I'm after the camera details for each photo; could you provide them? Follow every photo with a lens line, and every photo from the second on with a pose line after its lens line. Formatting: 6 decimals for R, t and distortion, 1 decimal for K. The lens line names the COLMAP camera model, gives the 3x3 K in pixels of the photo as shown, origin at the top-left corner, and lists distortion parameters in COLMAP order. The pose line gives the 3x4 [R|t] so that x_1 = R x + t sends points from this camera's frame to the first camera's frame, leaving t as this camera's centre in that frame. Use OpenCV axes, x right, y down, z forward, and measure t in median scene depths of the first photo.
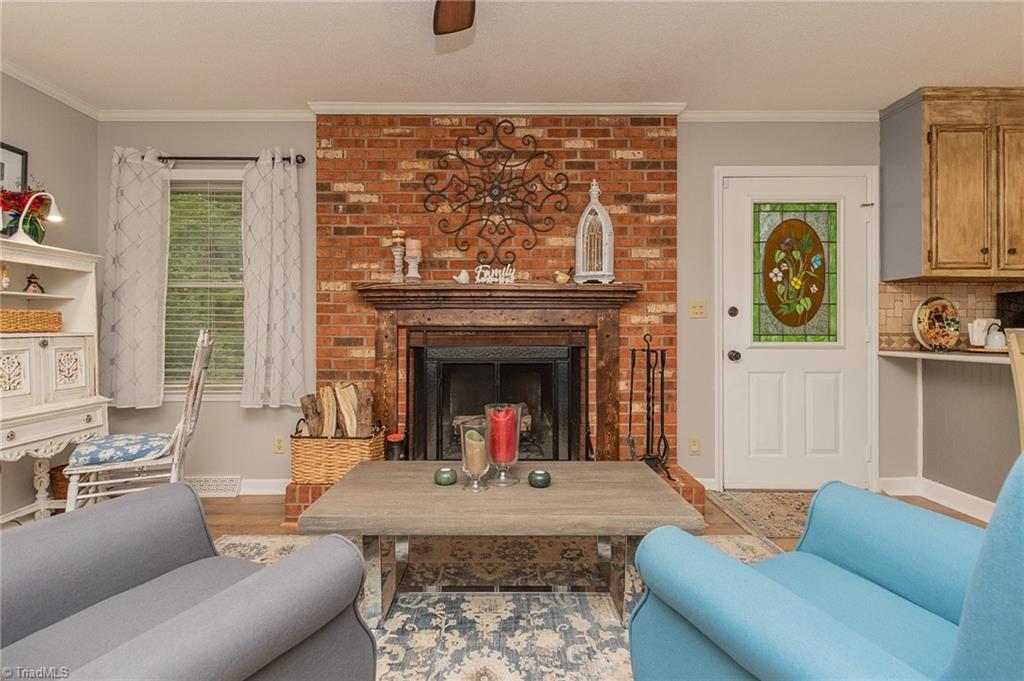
lens RADIAL K [[472.9, 0, 494.3], [0, 472.9, 330.2], [0, 0, 1]] dist [0.000791, 0.000169]
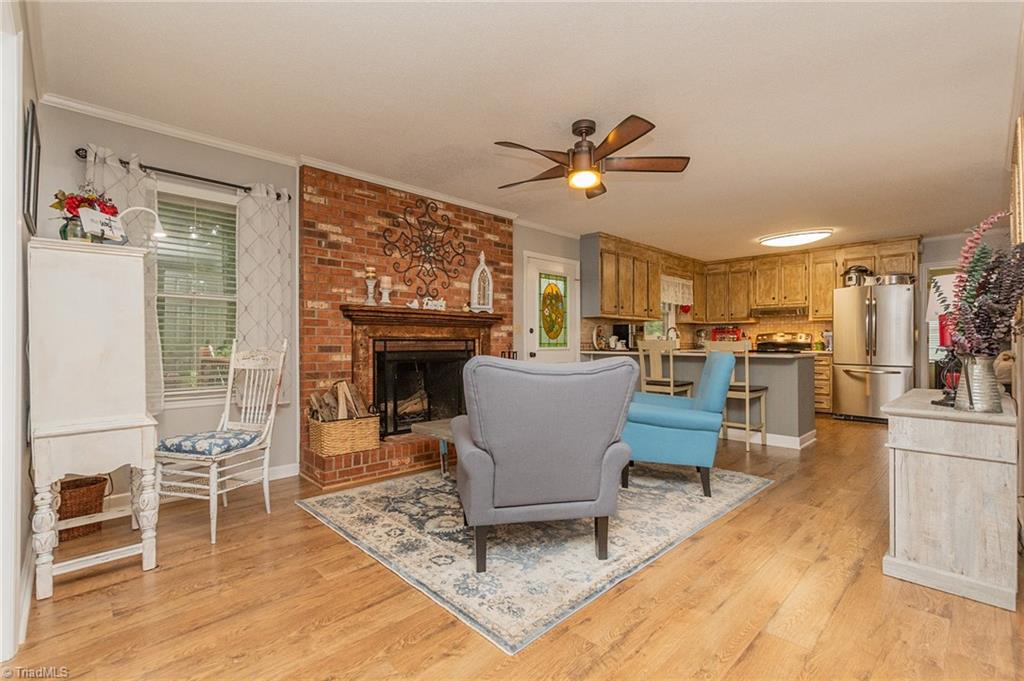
lens RADIAL K [[468.1, 0, 512.0], [0, 468.1, 340.5], [0, 0, 1]] dist [0.000053, 0.000056]
pose [[0.711106, 0.003023, 0.703078, -0.849445], [0.001607, 0.999981, -0.005924, 0.009602], [-0.703083, 0.005342, 0.711088, -0.245335]]
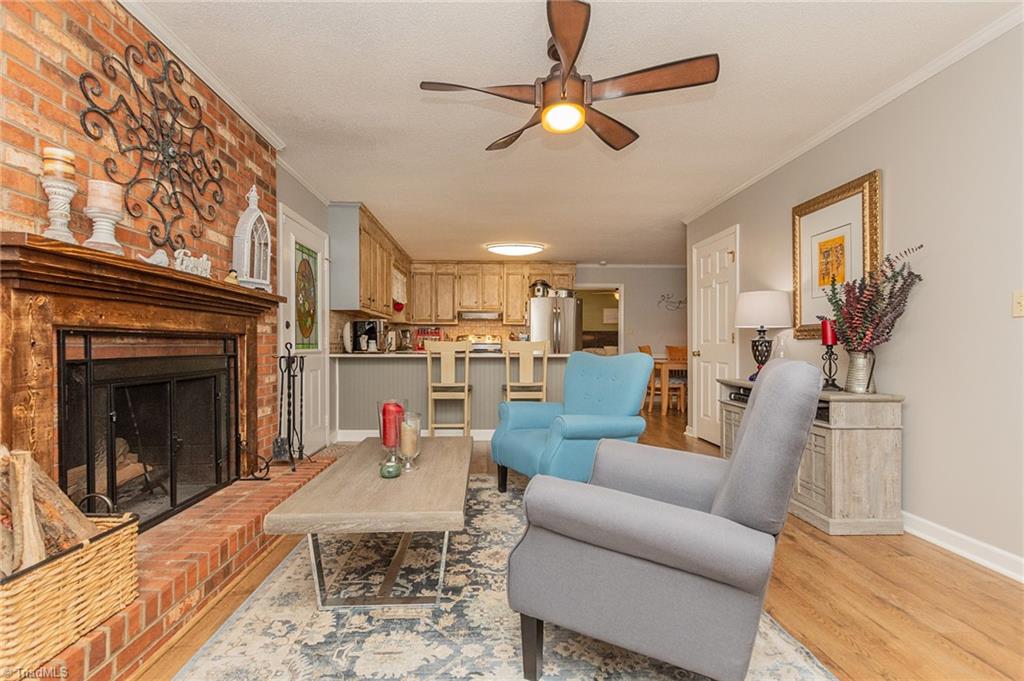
lens RADIAL K [[465.7, 0, 512.0], [0, 465.7, 340.5], [0, 0, 1]] dist [0.017577, -0.000250]
pose [[-0.061164, 0.009013, 0.998087, -0.766534], [0.001971, 0.999958, -0.008909, 0.013988], [-0.998126, 0.001422, -0.061179, 0.504183]]
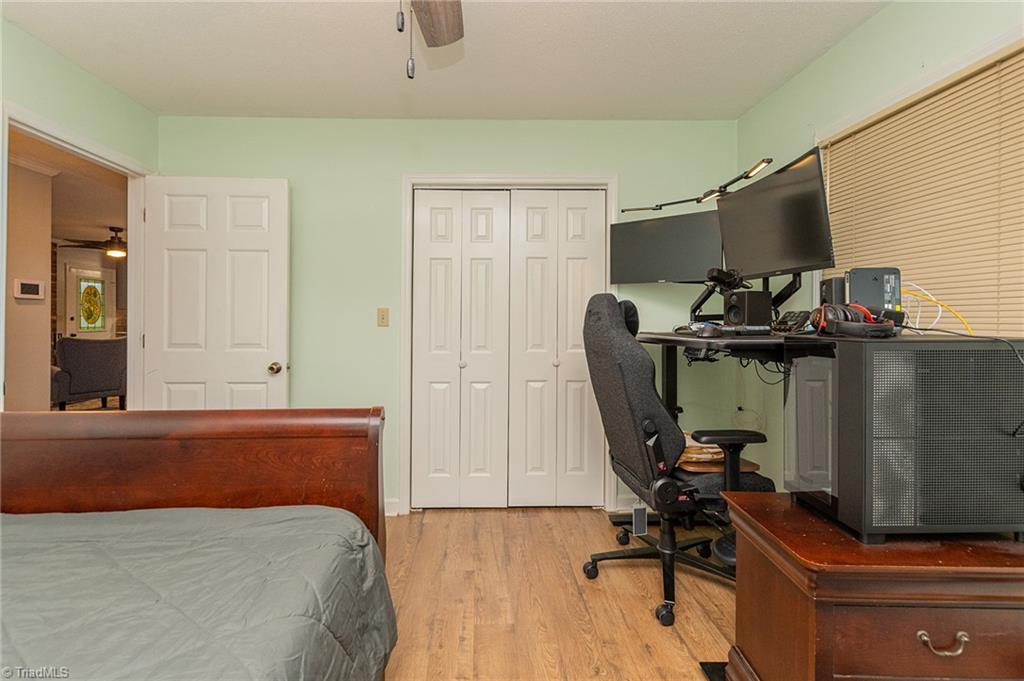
lens RADIAL K [[472.9, 0, 494.3], [0, 472.9, 330.2], [0, 0, 1]] dist [0.000791, 0.000169]
pose [[-0.022835, -0.011925, 0.999668, -2.247159], [0.002532, 0.999925, 0.011986, -0.000193], [-0.999736, 0.002805, -0.022803, -1.322265]]
